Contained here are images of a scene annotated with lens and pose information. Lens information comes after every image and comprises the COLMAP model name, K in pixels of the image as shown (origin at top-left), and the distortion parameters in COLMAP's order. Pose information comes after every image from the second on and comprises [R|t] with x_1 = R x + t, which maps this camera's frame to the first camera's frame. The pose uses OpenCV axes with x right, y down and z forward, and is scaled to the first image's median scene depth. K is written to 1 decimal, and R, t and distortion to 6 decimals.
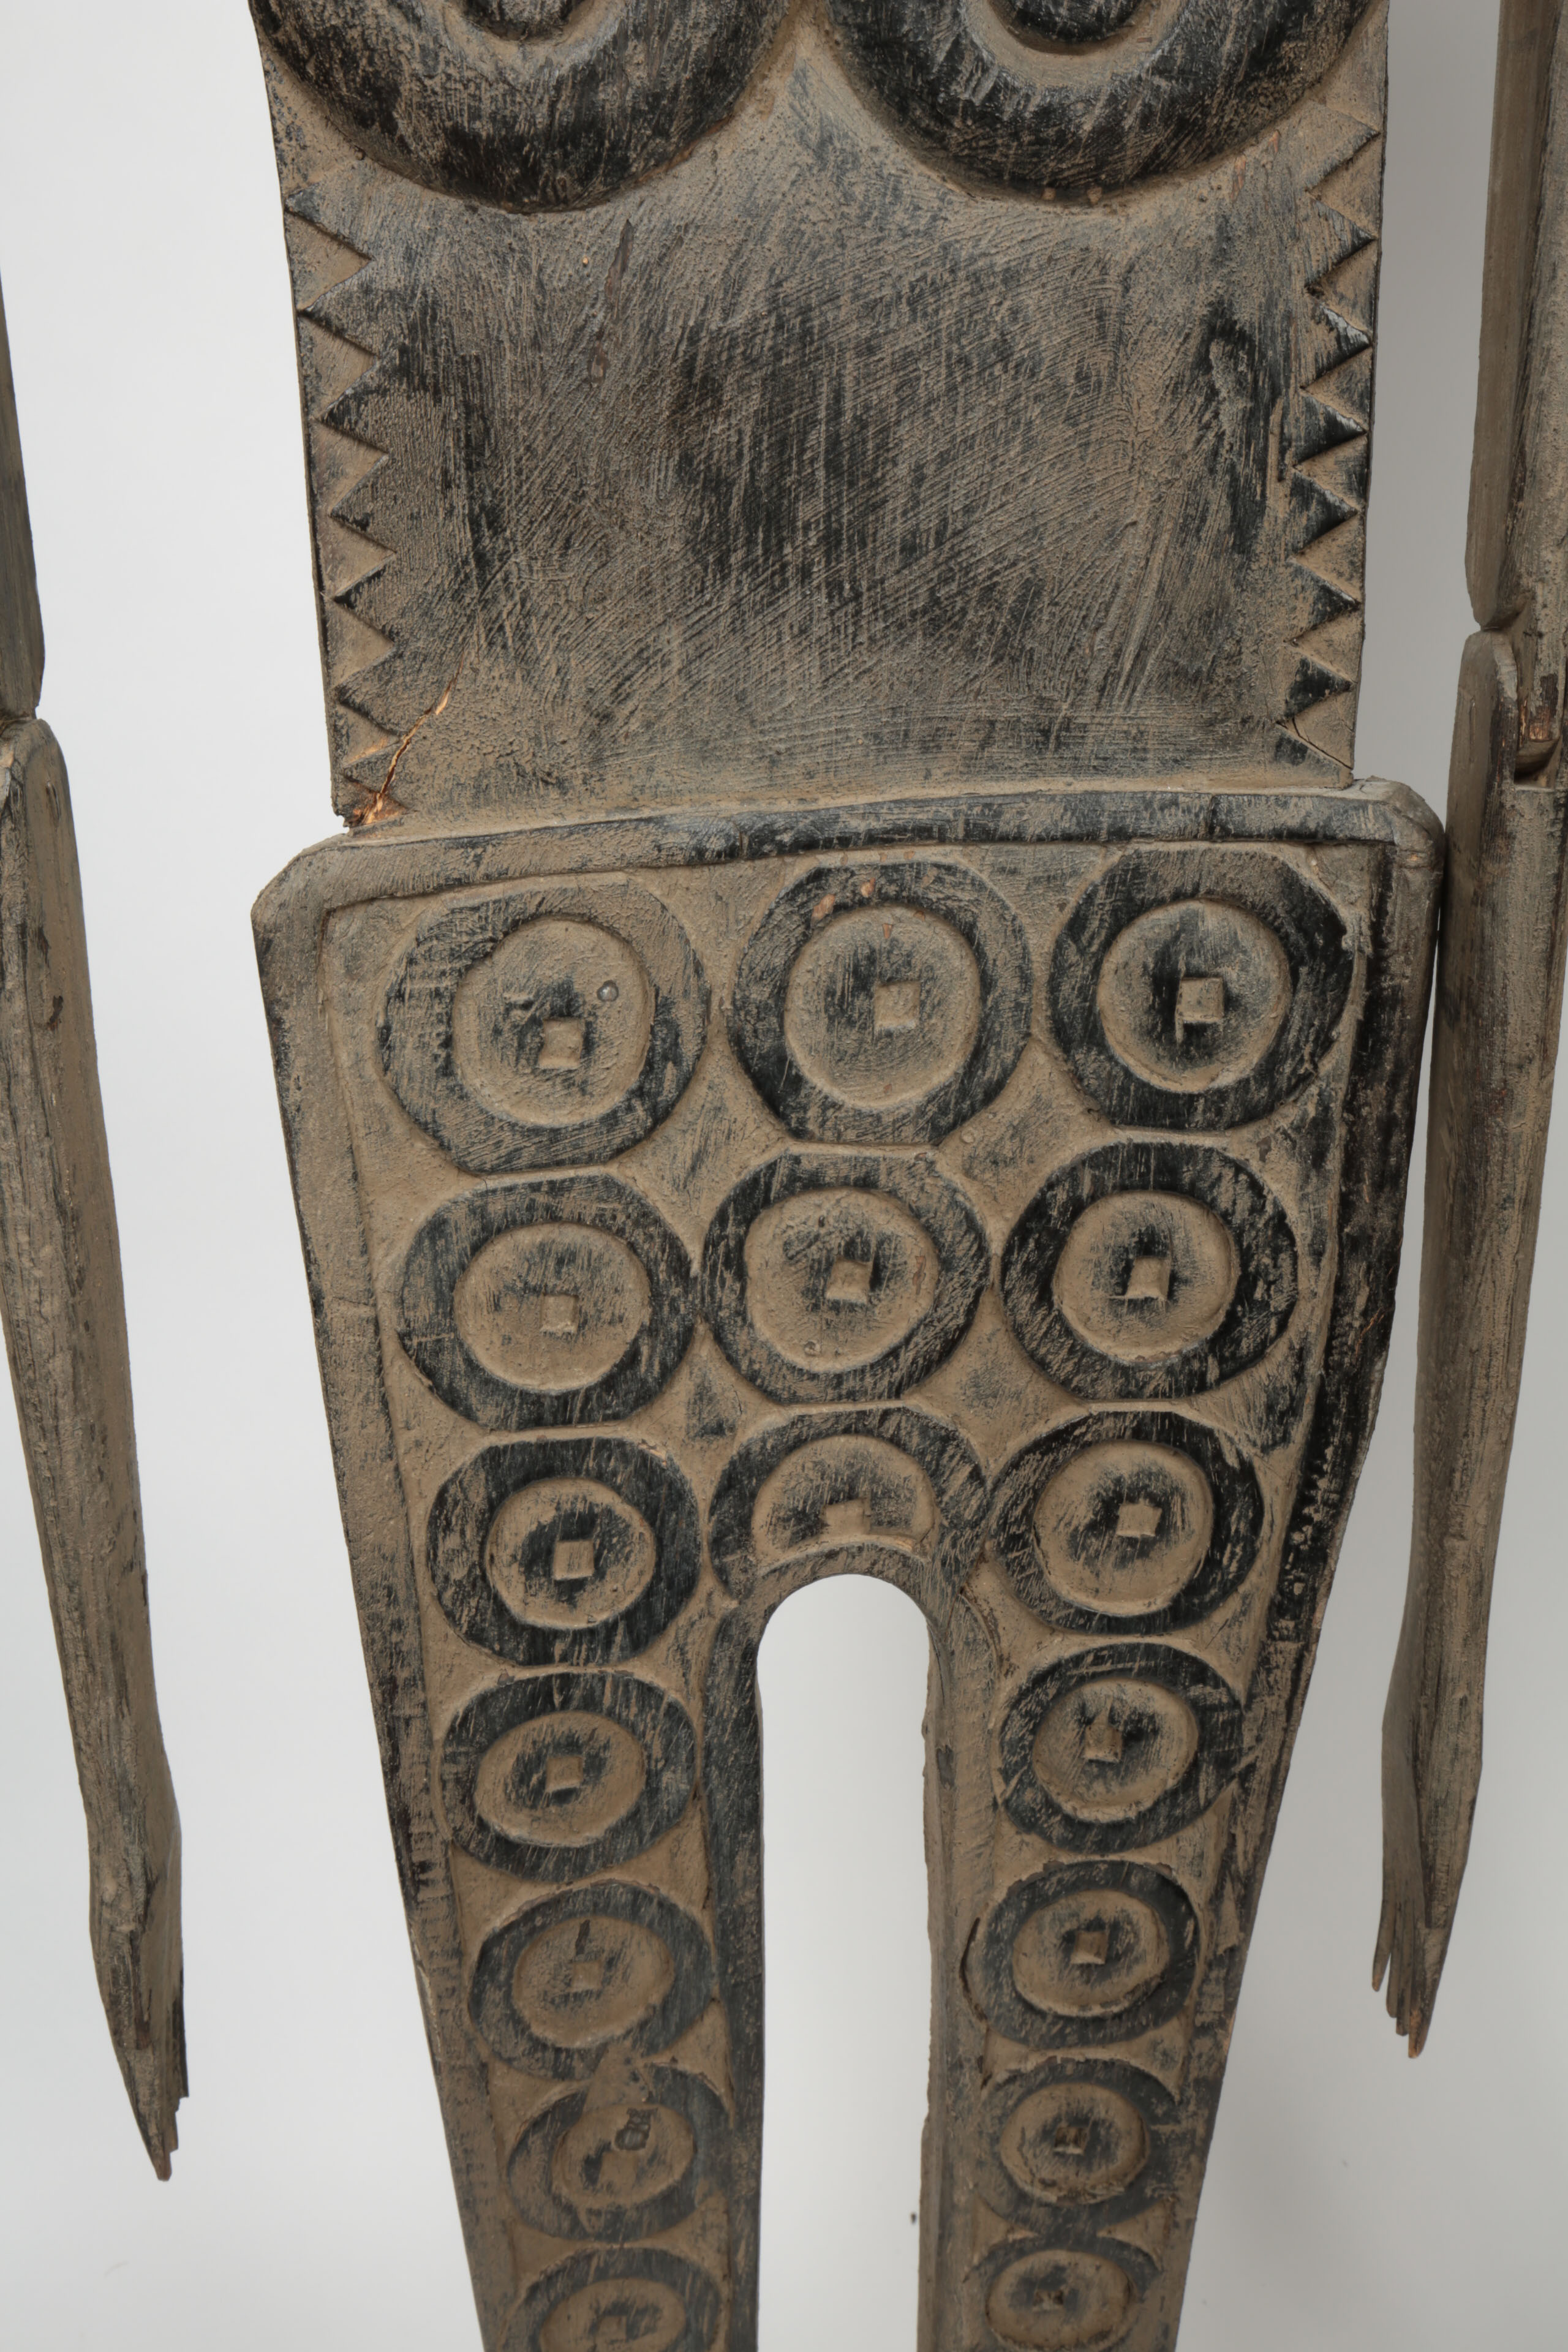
lens RADIAL K [[2194.0, 0, 787.8], [0, 2194.0, 1167.5], [0, 0, 1]] dist [0.028602, 0.012587]
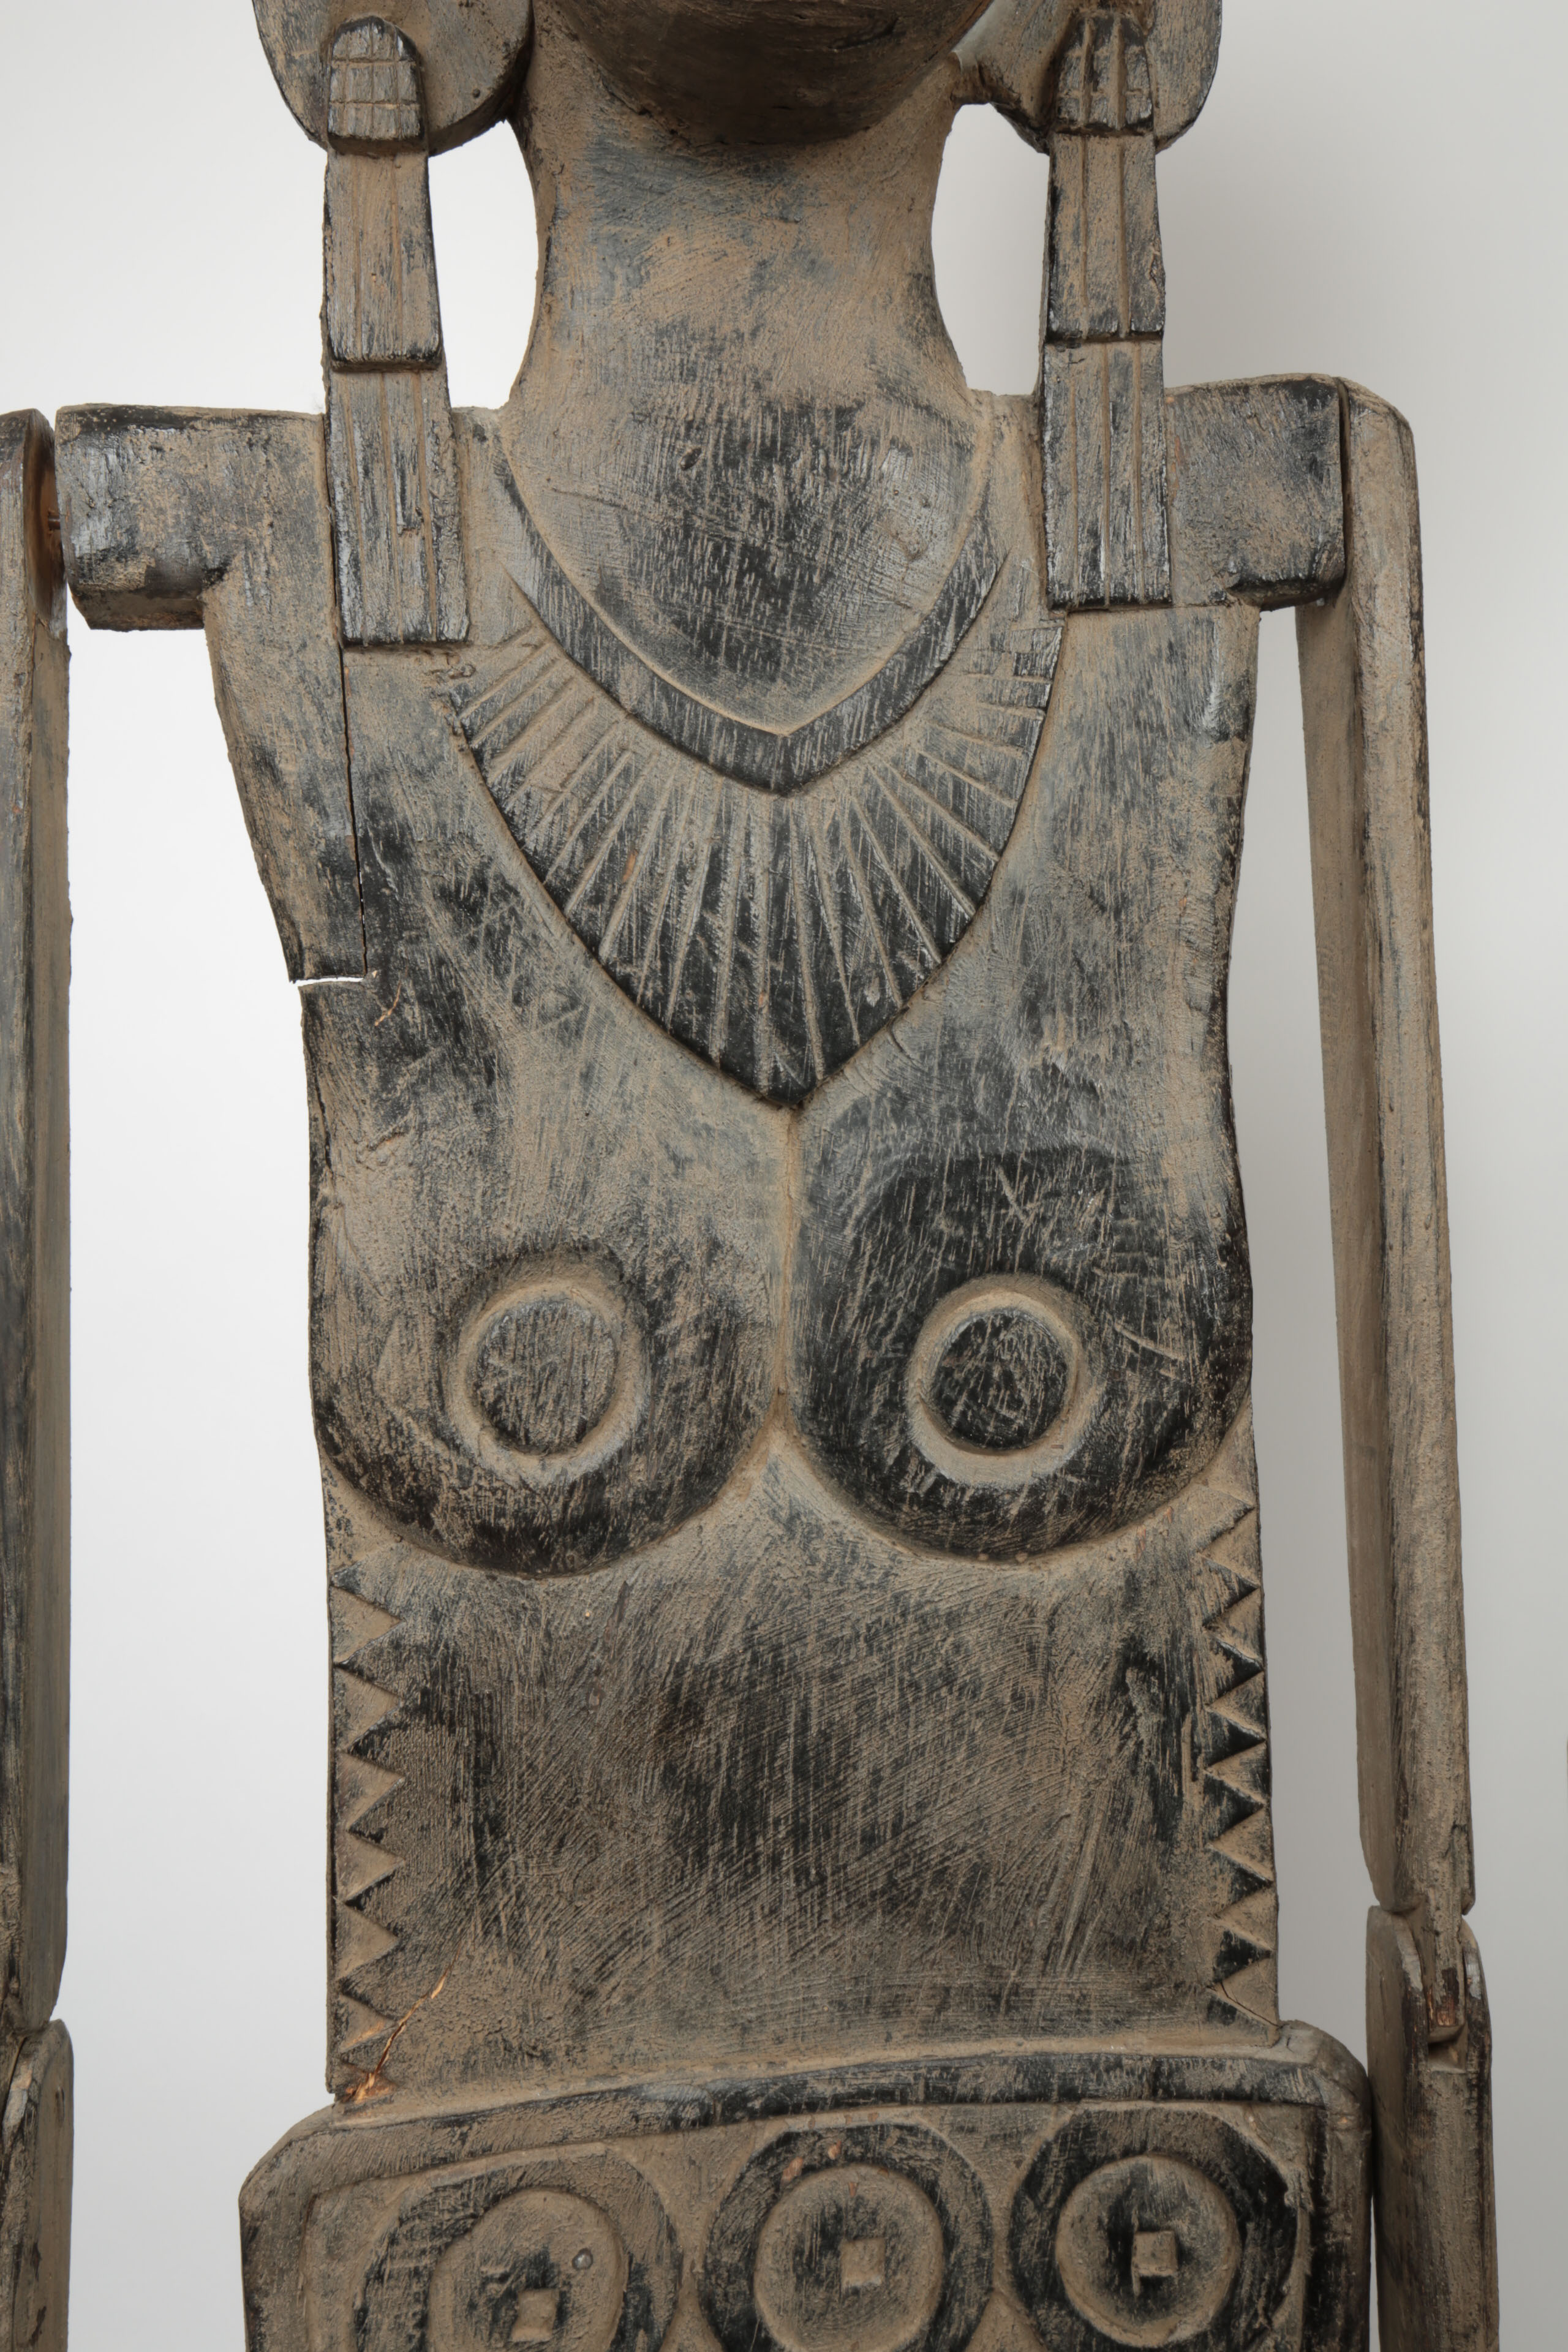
lens RADIAL K [[2194.0, 0, 787.8], [0, 2194.0, 1167.5], [0, 0, 1]] dist [0.028602, 0.012587]
pose [[0.998427, 0.002868, 0.055987, -0.049175], [0.015893, 0.943237, -0.331739, -0.234213], [-0.053761, 0.332108, 0.941708, -0.159133]]
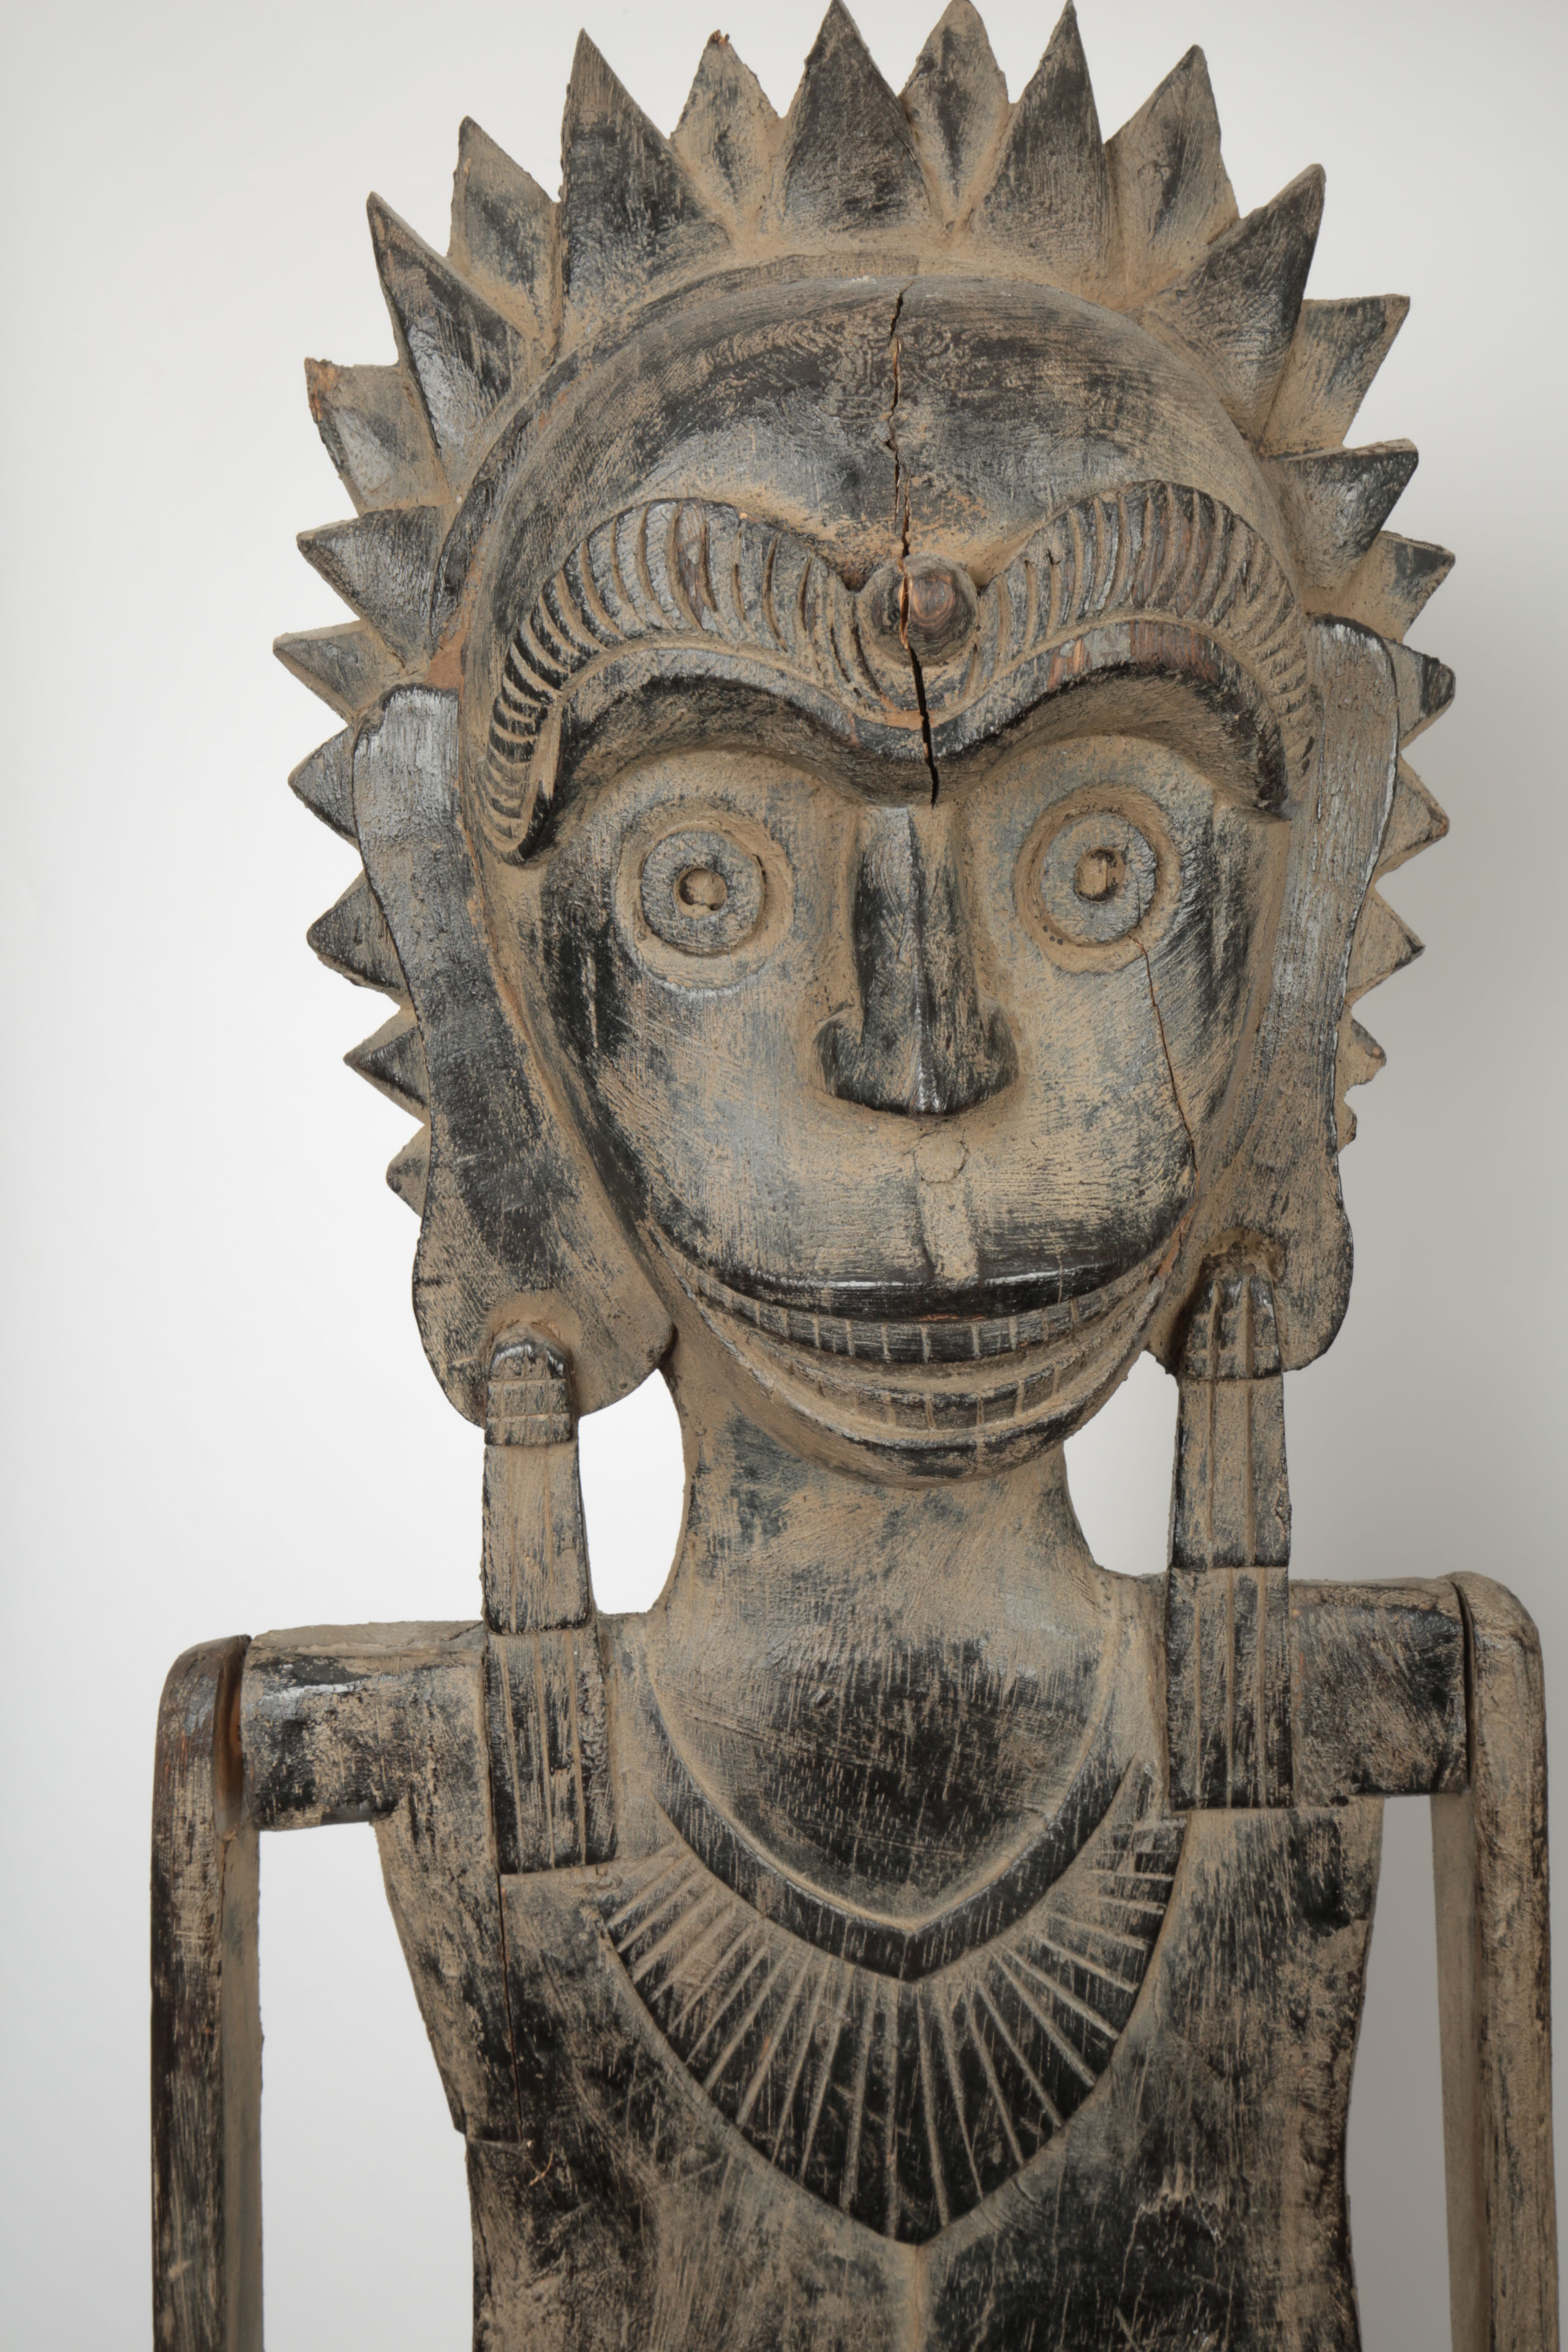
lens RADIAL K [[2194.0, 0, 787.8], [0, 2194.0, 1167.5], [0, 0, 1]] dist [0.028602, 0.012587]
pose [[0.998024, 0.016089, -0.060742, 0.008547], [-0.031013, 0.966849, -0.253459, -0.896588], [0.054650, 0.254842, 0.965437, -0.422287]]
